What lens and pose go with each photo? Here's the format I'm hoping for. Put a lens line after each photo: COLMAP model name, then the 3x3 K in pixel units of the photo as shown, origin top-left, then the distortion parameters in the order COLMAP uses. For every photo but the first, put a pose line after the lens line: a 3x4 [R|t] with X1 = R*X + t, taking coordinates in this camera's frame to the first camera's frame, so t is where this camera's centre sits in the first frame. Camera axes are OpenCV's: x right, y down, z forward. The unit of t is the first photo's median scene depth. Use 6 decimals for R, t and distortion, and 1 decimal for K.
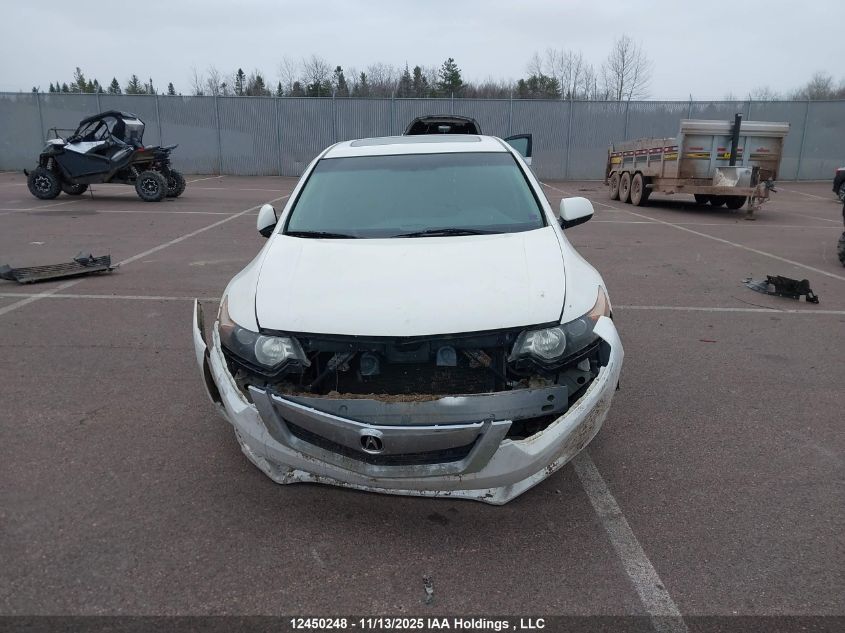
lens RADIAL K [[663.8, 0, 408.3], [0, 663.8, 330.0], [0, 0, 1]] dist [0.008615, -0.008252]
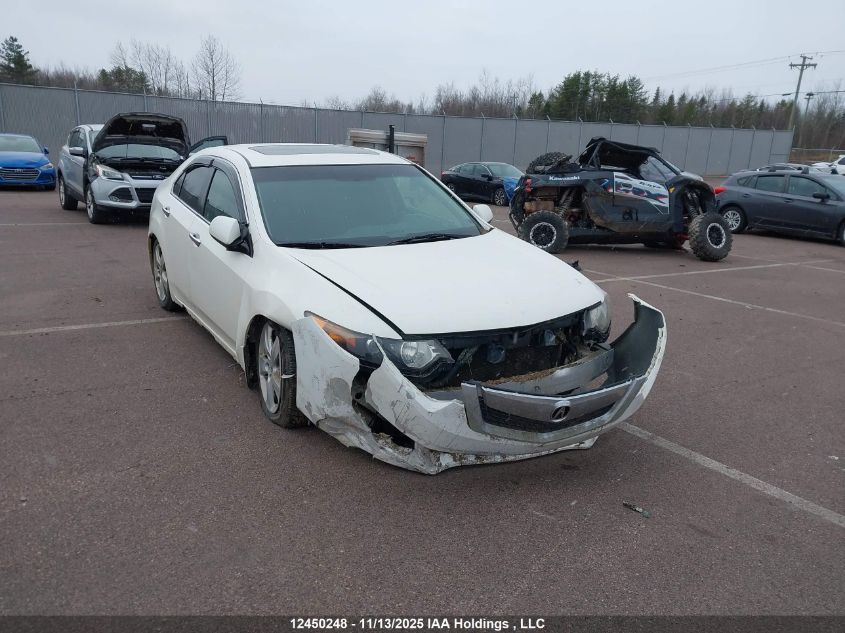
lens RADIAL K [[663.8, 0, 408.3], [0, 663.8, 330.0], [0, 0, 1]] dist [0.008615, -0.008252]
pose [[0.831146, -0.119305, 0.543105, -0.153391], [0.117878, 0.992316, 0.037588, -0.009663], [-0.543416, 0.032779, 0.838823, 0.019820]]
